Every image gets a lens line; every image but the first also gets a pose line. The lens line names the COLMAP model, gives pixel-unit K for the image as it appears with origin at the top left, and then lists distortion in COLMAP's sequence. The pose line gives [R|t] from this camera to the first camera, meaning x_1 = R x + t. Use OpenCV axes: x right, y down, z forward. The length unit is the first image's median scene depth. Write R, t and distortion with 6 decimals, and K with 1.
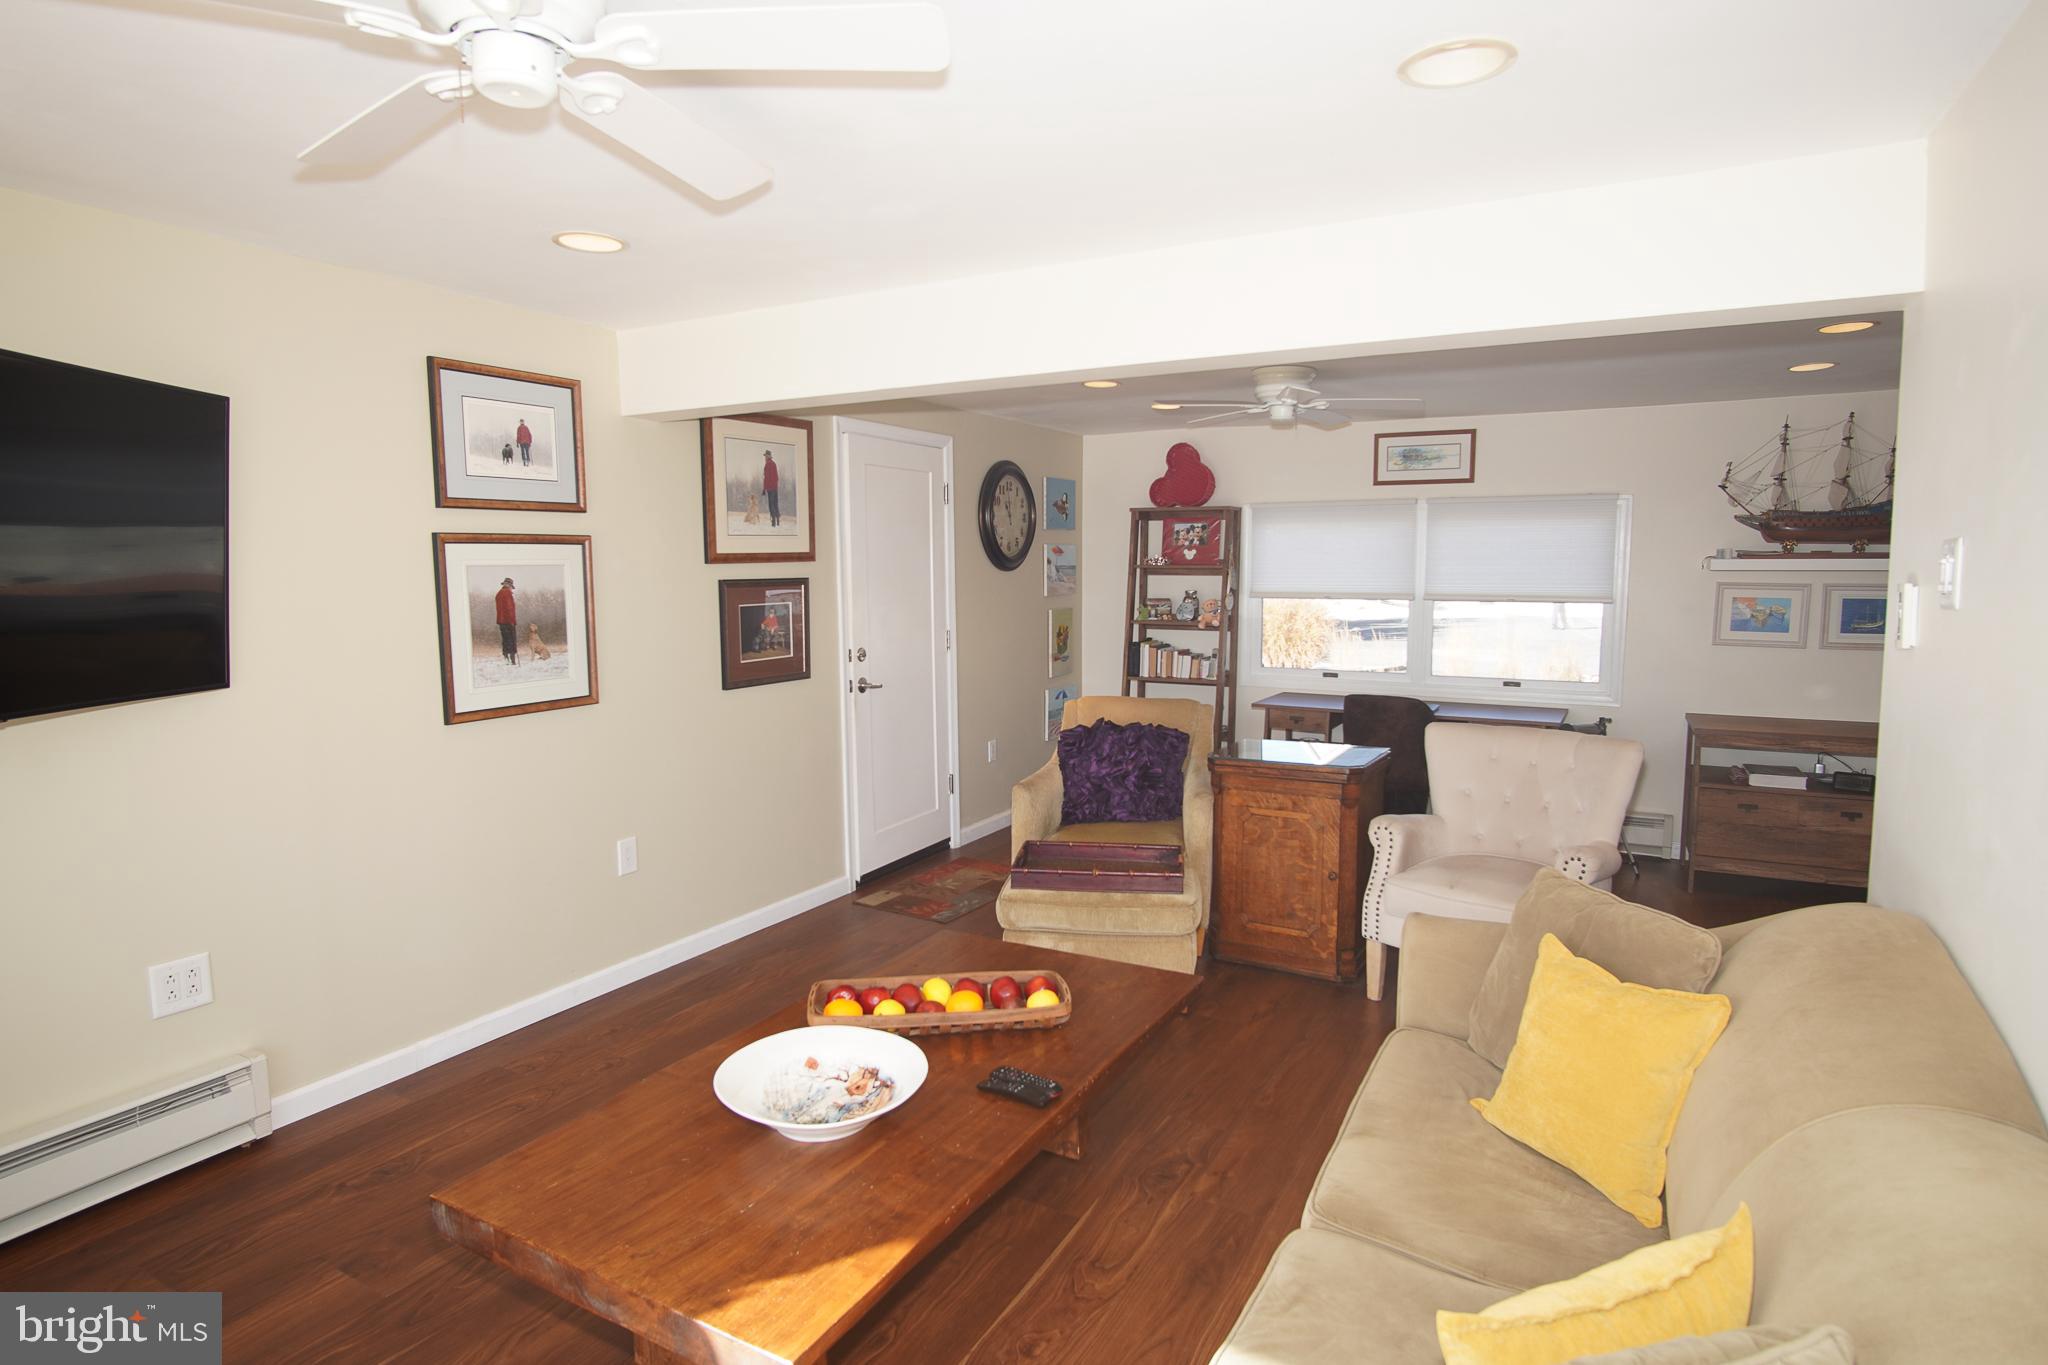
lens RADIAL K [[1120.9, 0, 1021.5], [0, 1120.9, 686.3], [0, 0, 1]] dist [-0.014952, 0.007975]
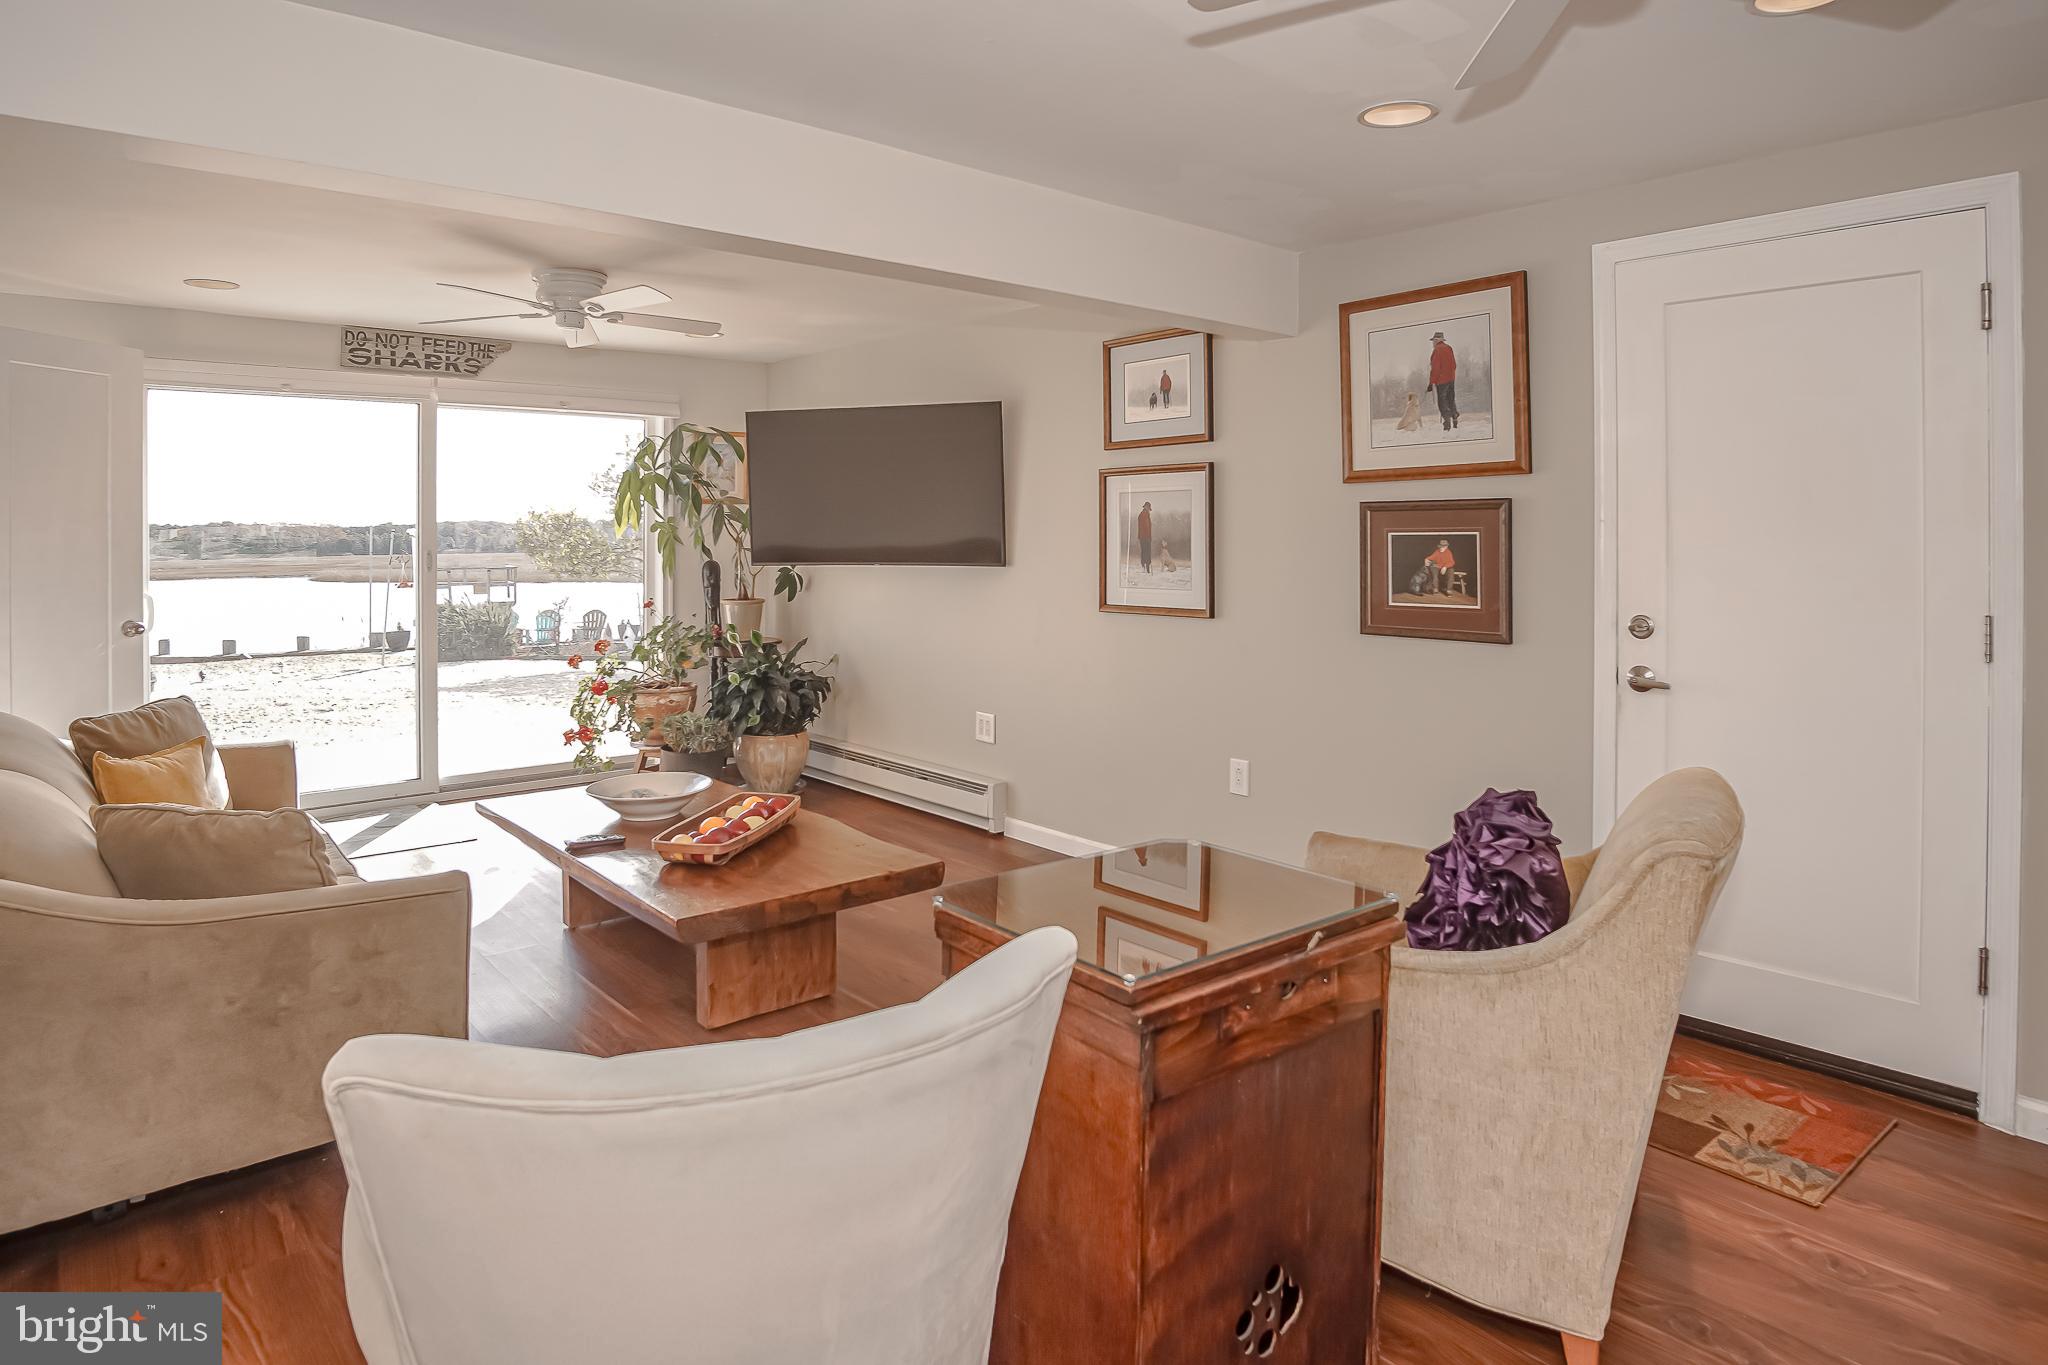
lens RADIAL K [[1205.4, 0, 1003.3], [0, 1205.4, 581.6], [0, 0, 1]] dist [-0.037914, 0.006159]
pose [[-0.361126, 0.032049, -0.931966, 0.751425], [-0.105168, 0.991633, 0.074852, -0.083938], [0.926568, 0.125044, -0.354734, 1.206553]]
